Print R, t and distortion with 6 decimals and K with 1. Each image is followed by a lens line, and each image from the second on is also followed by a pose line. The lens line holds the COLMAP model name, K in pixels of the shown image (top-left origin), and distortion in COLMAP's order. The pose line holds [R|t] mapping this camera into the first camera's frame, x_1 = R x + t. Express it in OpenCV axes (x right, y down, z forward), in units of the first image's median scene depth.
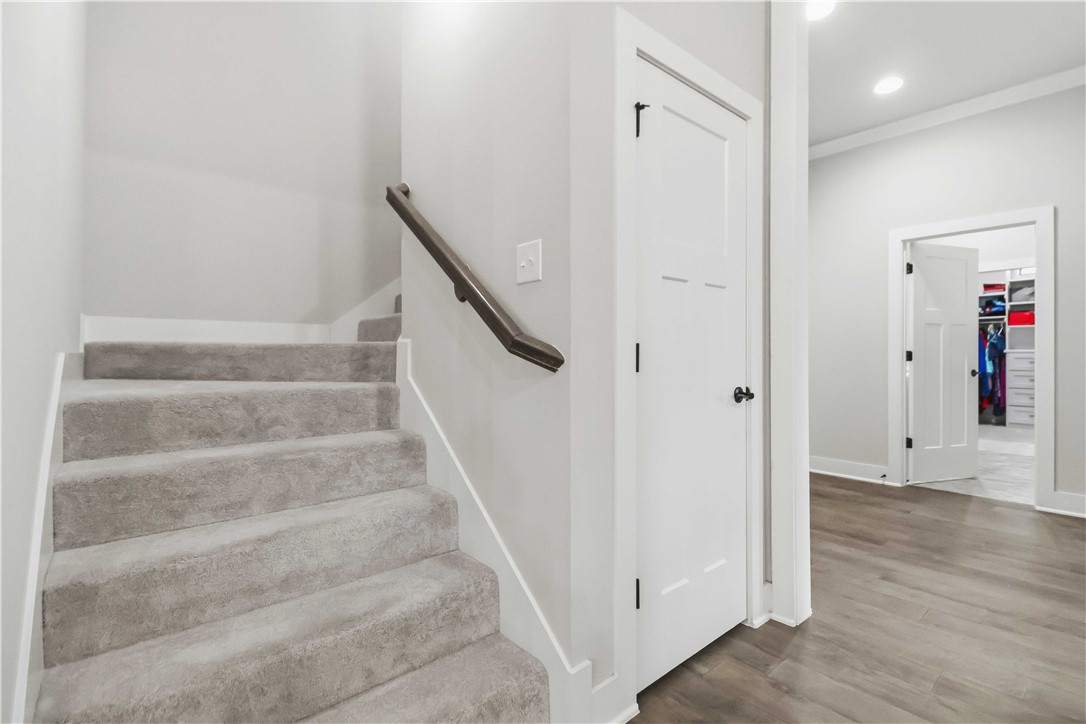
lens RADIAL K [[506.3, 0, 545.2], [0, 506.3, 367.8], [0, 0, 1]] dist [0.007712, -0.002995]
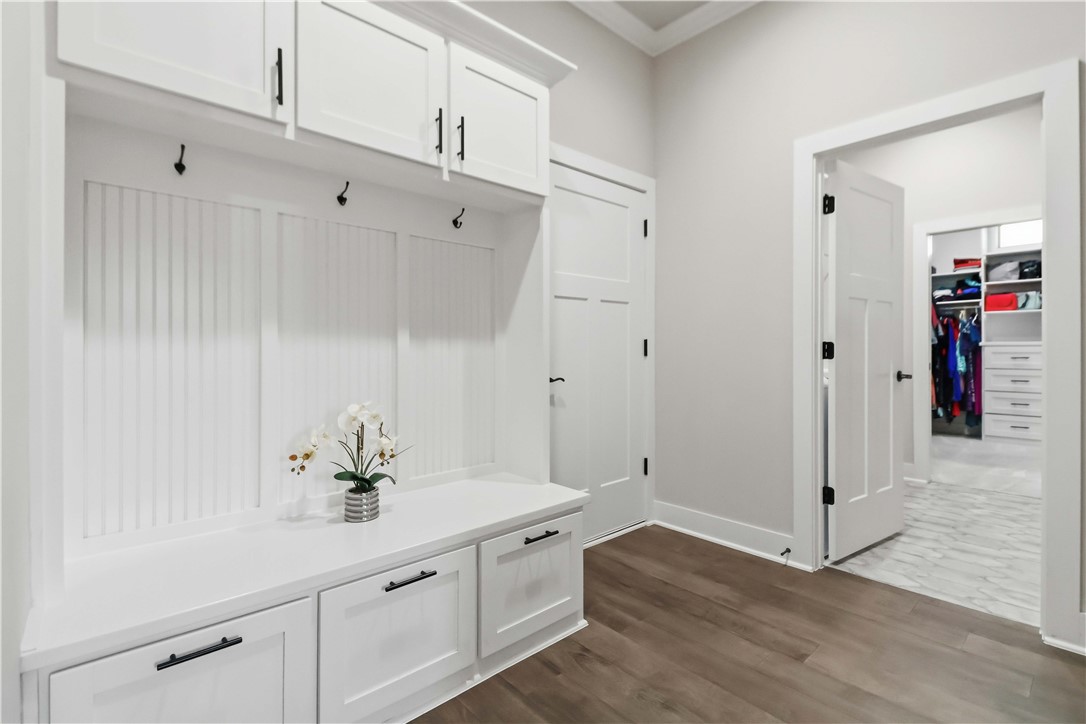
lens RADIAL K [[506.3, 0, 540.9], [0, 506.3, 350.7], [0, 0, 1]] dist [0.007712, -0.002995]
pose [[0.999623, 0.008675, 0.026059, 0.357925], [-0.008403, 0.999909, -0.010559, -0.013789], [-0.026148, 0.010336, 0.999605, 0.405973]]
